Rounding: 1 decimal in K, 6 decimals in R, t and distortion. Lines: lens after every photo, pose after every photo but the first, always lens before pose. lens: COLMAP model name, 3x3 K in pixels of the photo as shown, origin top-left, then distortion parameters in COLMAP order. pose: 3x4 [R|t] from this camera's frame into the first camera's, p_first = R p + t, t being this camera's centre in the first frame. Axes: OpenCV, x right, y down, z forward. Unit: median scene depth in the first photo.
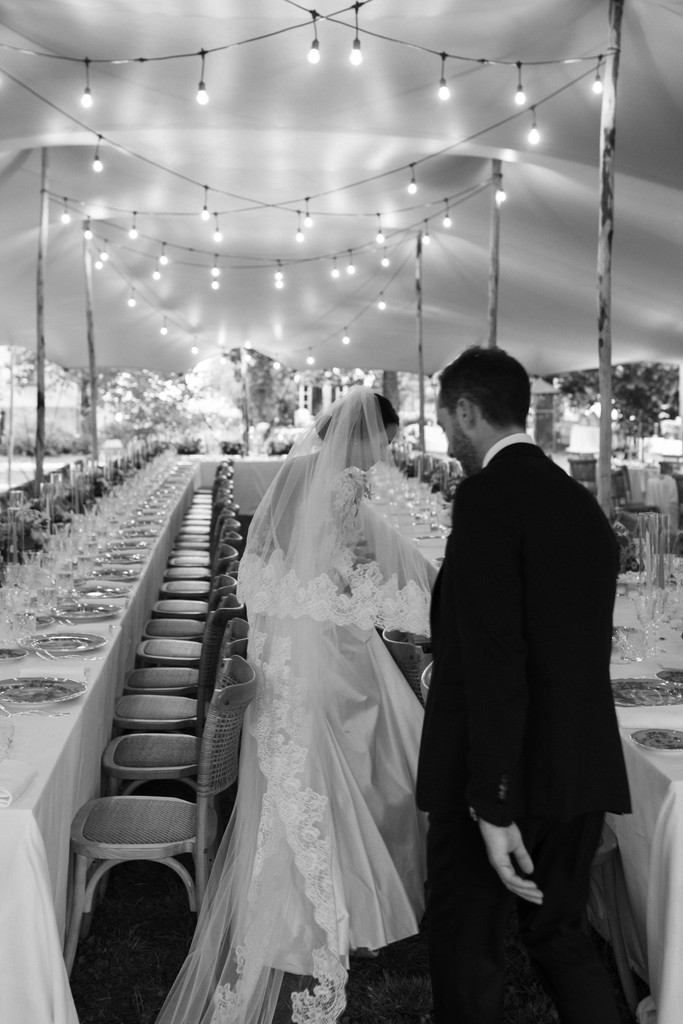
lens RADIAL K [[2060.2, 0, 341.5], [0, 2060.2, 512.0], [0, 0, 1]] dist [-0.028728, -0.130393]
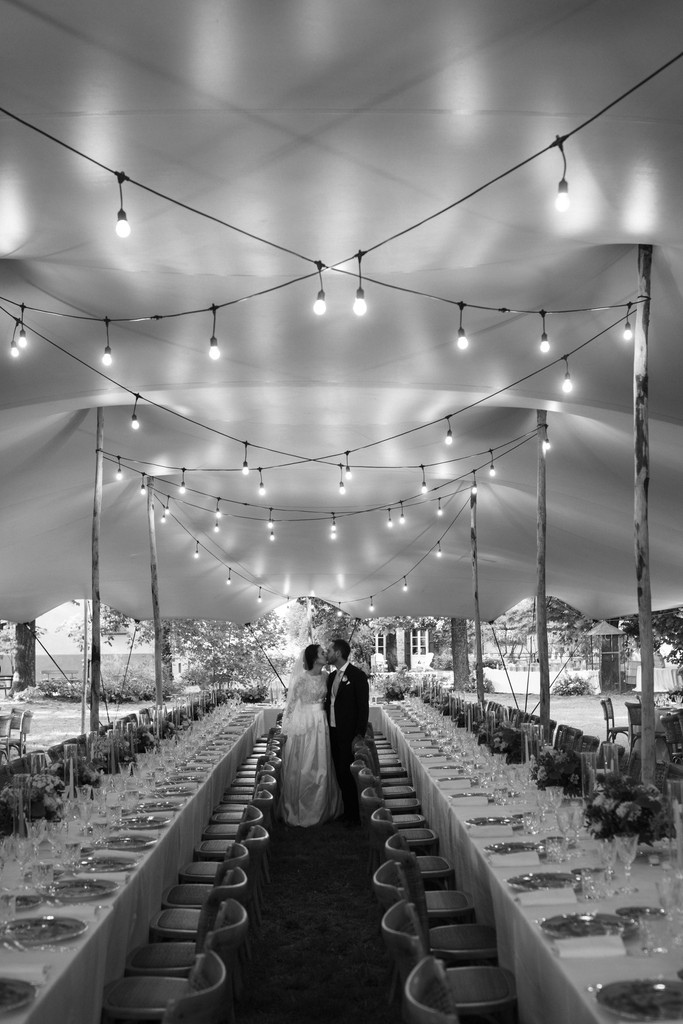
lens RADIAL K [[1819.9, 0, 341.5], [0, 1819.9, 512.0], [0, 0, 1]] dist [-0.025166, -0.086083]
pose [[0.997430, -0.018558, -0.069203, 0.039422], [0.010212, 0.992833, -0.119070, -0.016042], [0.070917, 0.118057, 0.990471, 0.112968]]
